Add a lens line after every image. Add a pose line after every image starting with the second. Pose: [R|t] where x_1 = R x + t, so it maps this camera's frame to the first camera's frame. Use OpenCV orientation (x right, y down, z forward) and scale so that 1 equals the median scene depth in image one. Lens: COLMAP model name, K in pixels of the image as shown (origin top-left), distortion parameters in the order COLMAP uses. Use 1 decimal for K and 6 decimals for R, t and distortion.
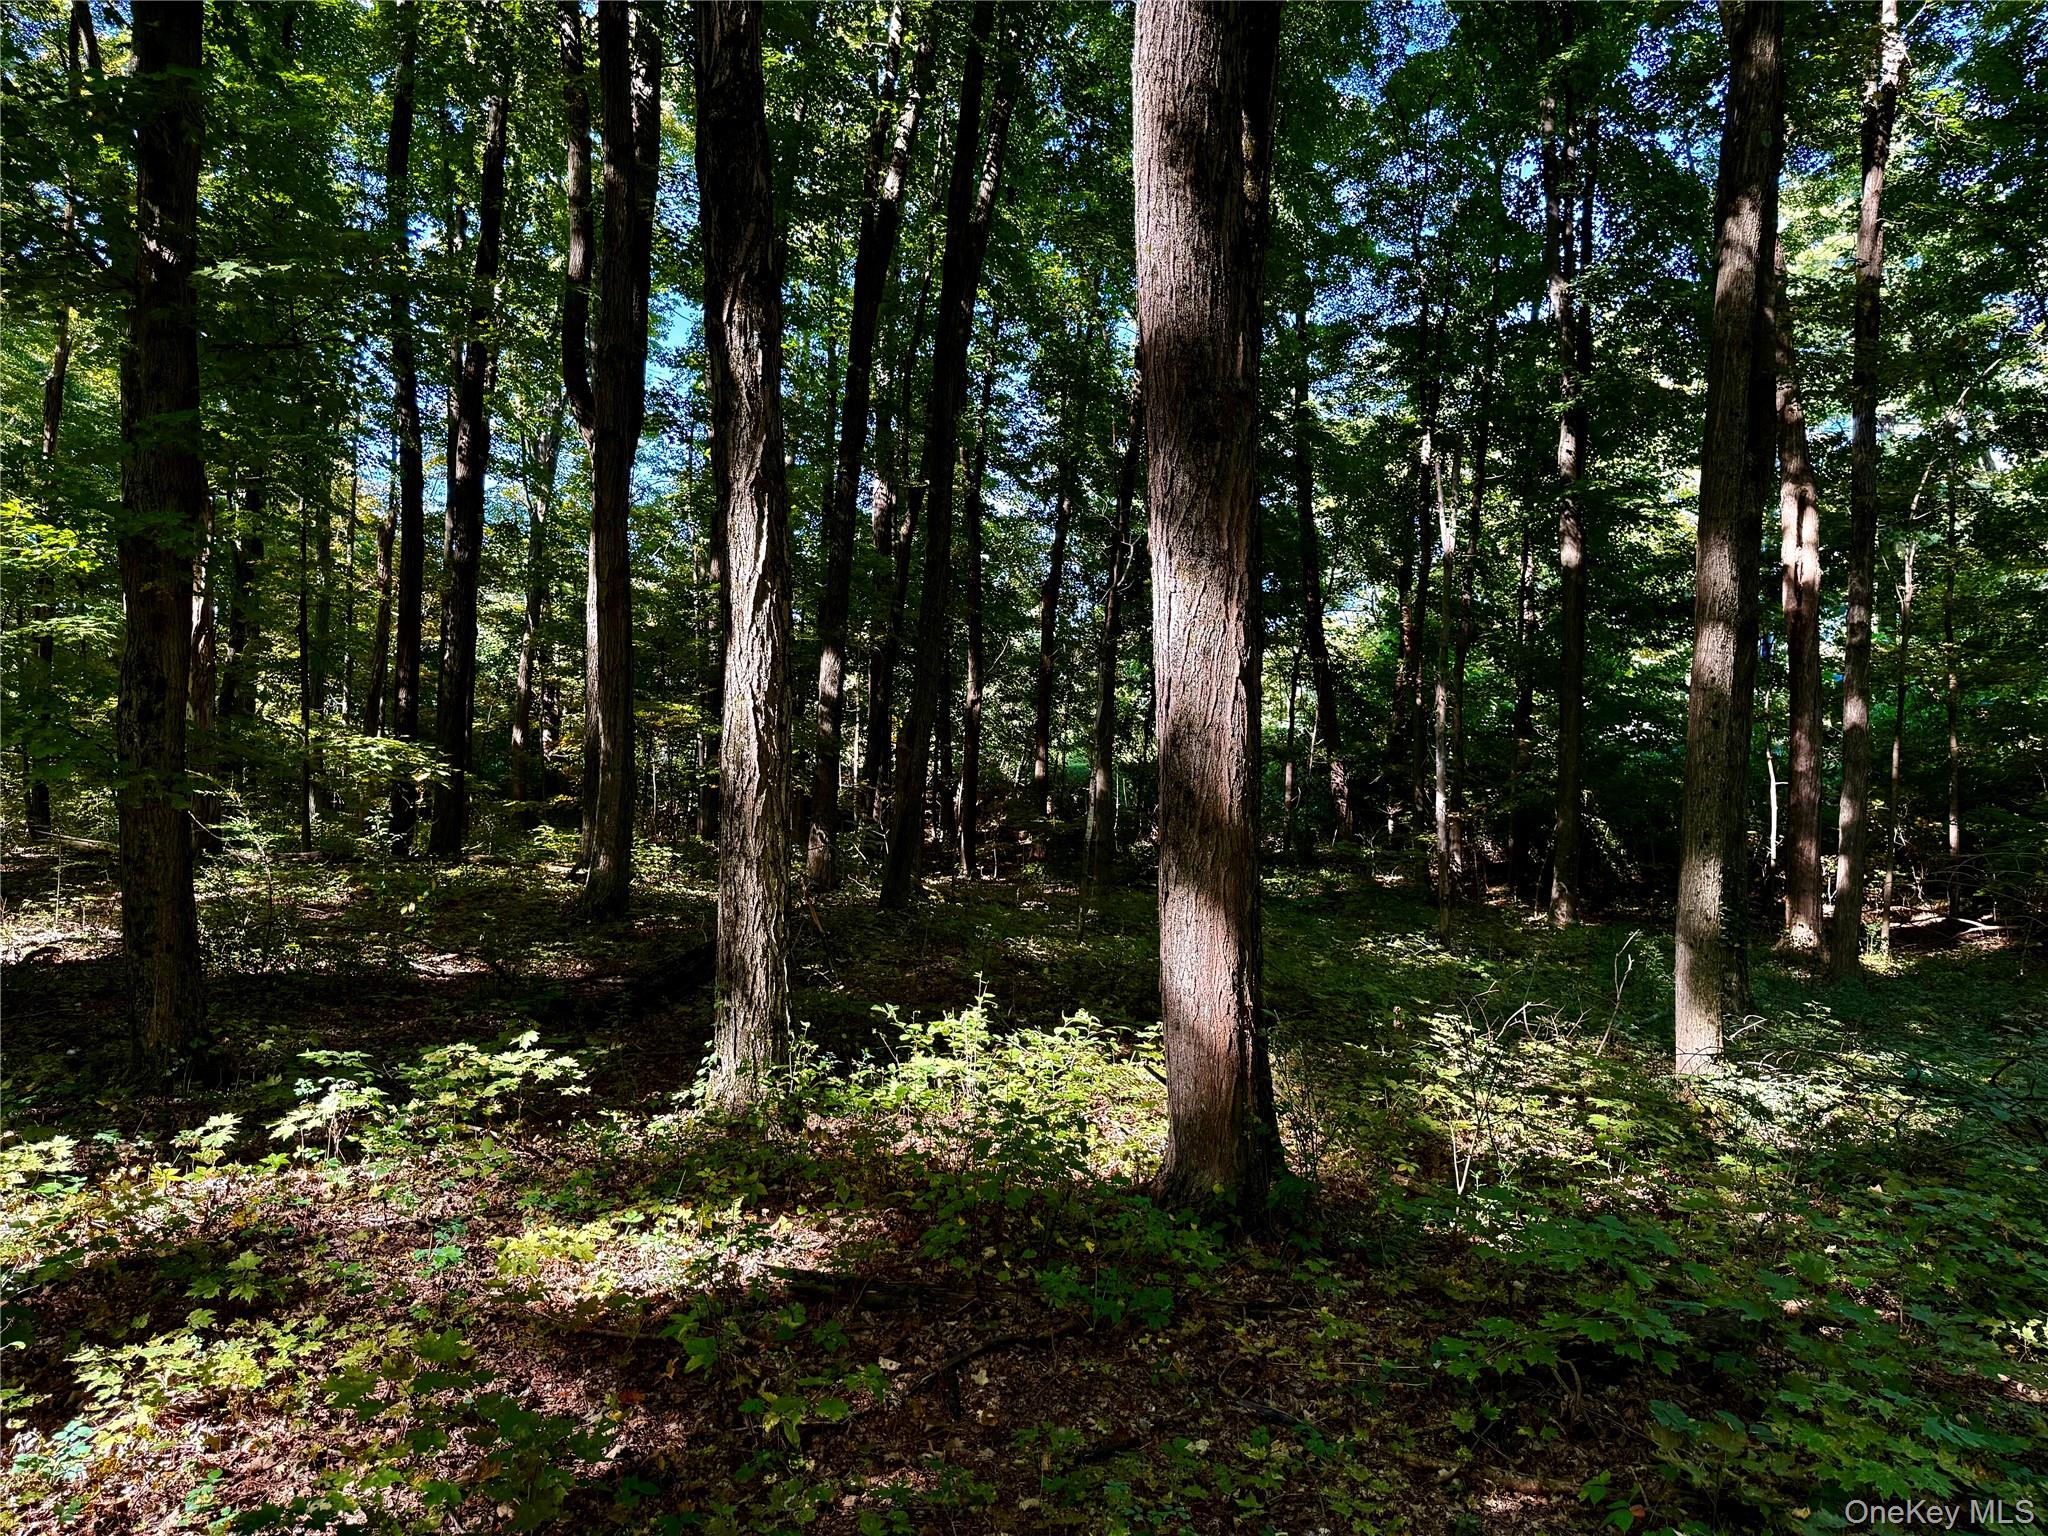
lens RADIAL K [[1432.9, 0, 1024.0], [0, 1432.9, 768.0], [0, 0, 1]] dist [0.004150, -0.037718]
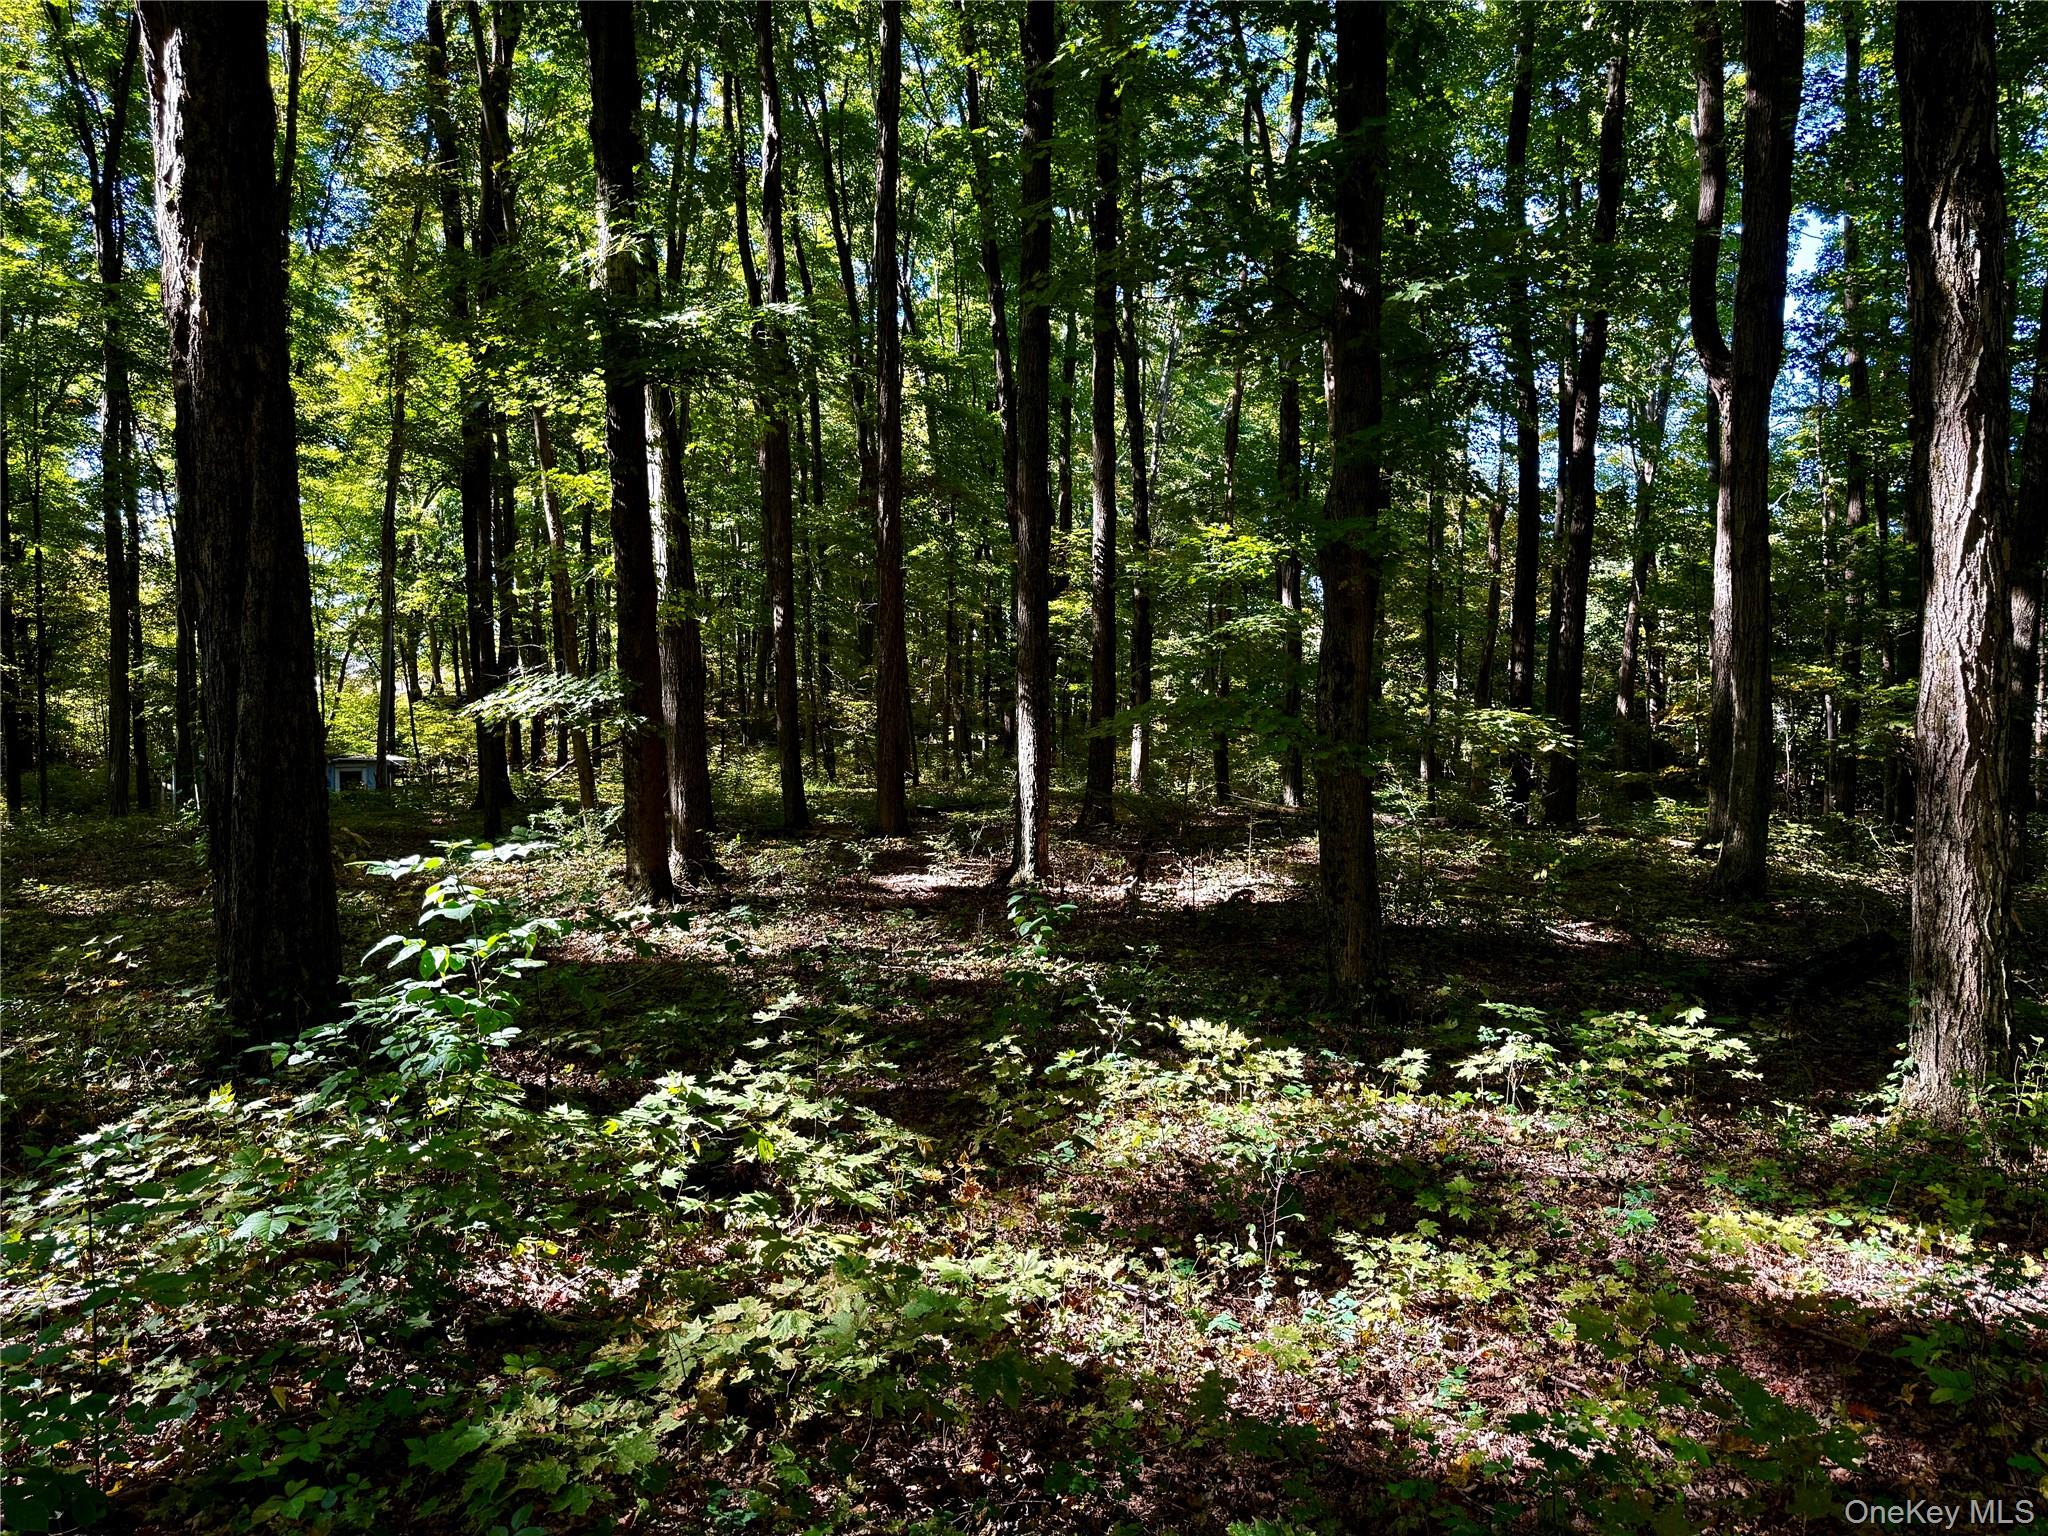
lens RADIAL K [[1368.6, 0, 801.1], [0, 1368.6, 773.7], [0, 0, 1]] dist [0.018314, -0.039630]
pose [[0.715061, 0.005752, -0.699038, -0.136174], [0.010051, 0.999778, 0.018508, 0.001399], [0.698990, -0.020260, 0.714845, -0.091242]]
